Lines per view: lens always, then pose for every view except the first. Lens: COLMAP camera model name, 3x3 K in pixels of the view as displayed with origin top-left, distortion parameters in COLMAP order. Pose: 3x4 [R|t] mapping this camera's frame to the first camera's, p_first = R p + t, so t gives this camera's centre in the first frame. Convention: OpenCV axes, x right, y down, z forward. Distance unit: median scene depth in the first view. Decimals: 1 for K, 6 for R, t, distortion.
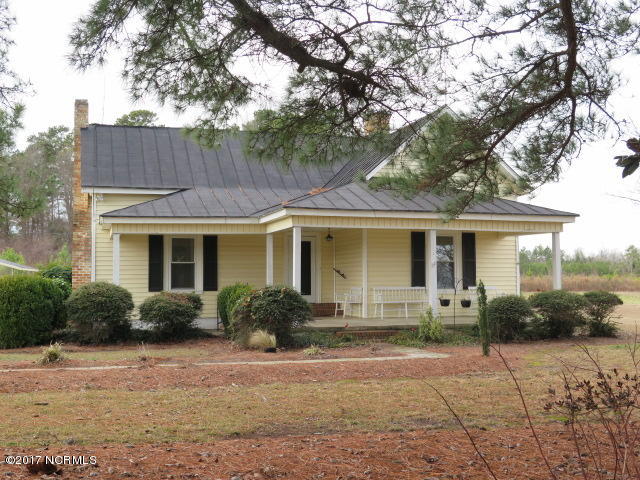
lens RADIAL K [[756.8, 0, 319.6], [0, 756.8, 241.9], [0, 0, 1]] dist [-0.003125, 0.000000]
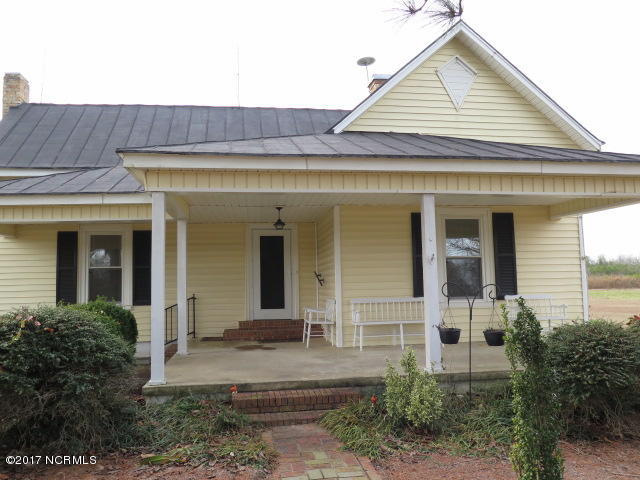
lens RADIAL K [[536.5, 0, 323.8], [0, 536.5, 238.9], [0, 0, 1]] dist [-0.006302, -0.003631]
pose [[0.989202, -0.028589, -0.143745, 0.109687], [0.023983, 0.999145, -0.033669, 0.022380], [0.144584, 0.029858, 0.989042, 0.517504]]
